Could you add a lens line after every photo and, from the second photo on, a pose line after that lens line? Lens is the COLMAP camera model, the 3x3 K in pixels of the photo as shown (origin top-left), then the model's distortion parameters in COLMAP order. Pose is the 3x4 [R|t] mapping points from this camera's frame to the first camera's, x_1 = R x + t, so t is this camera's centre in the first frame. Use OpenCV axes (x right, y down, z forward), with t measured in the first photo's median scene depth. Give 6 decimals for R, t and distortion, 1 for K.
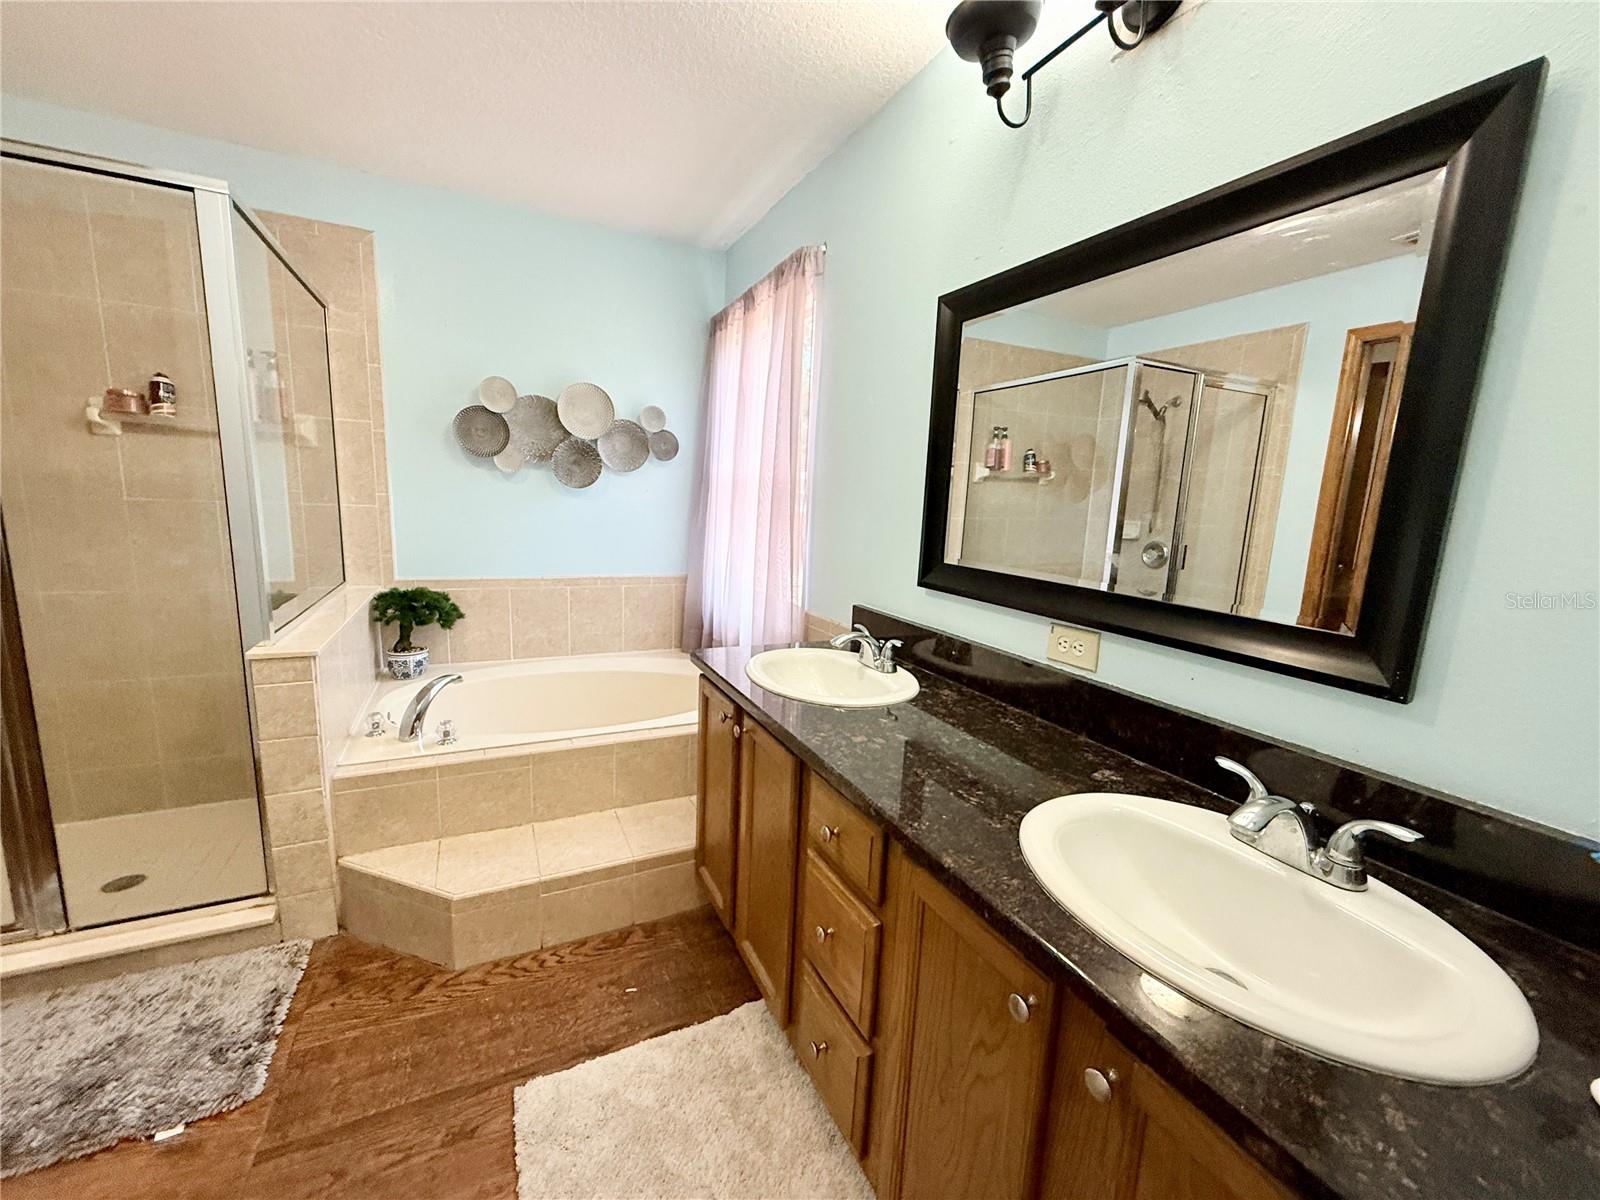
lens RADIAL K [[636.3, 0, 794.9], [0, 636.3, 600.8], [0, 0, 1]] dist [0.000610, 0.000293]
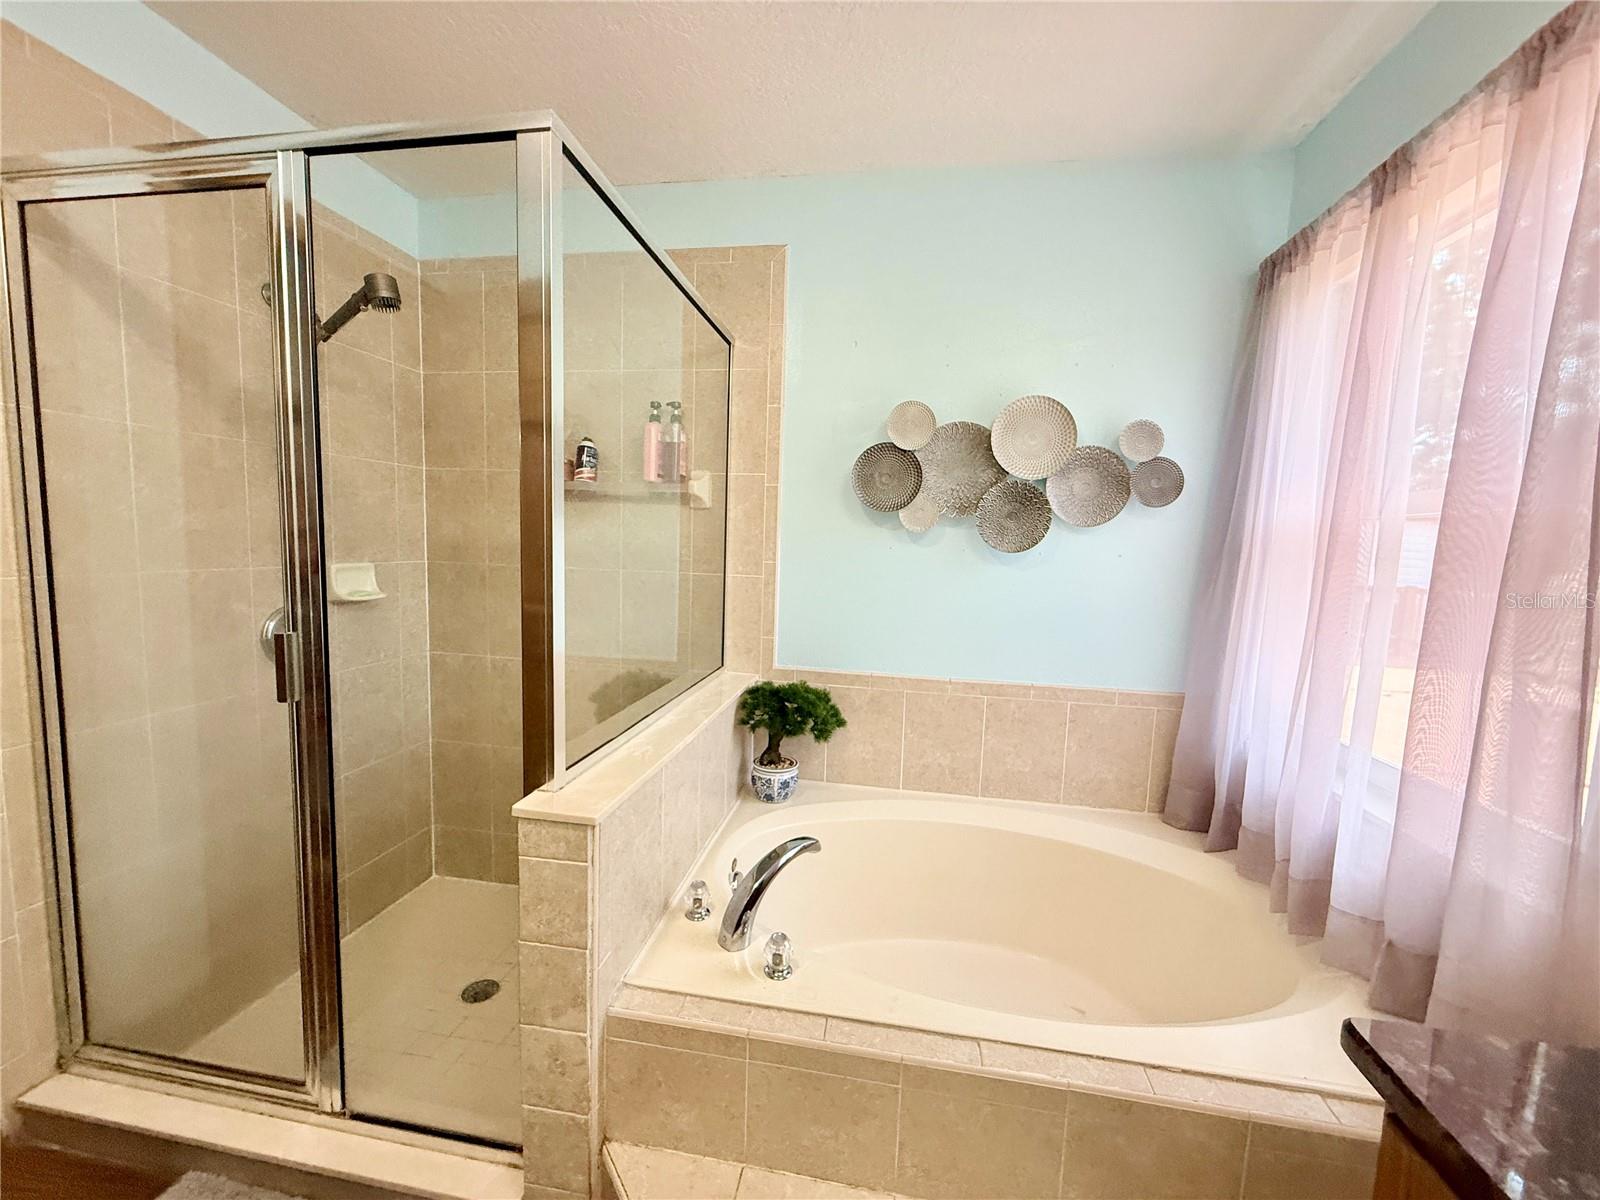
lens RADIAL K [[636.3, 0, 794.2], [0, 636.3, 607.4], [0, 0, 1]] dist [0.000610, 0.000293]
pose [[0.813216, 0.042761, -0.580388, -0.152413], [-0.092454, 0.994124, -0.056299, -0.068063], [0.574571, 0.099442, 0.812391, 0.370785]]
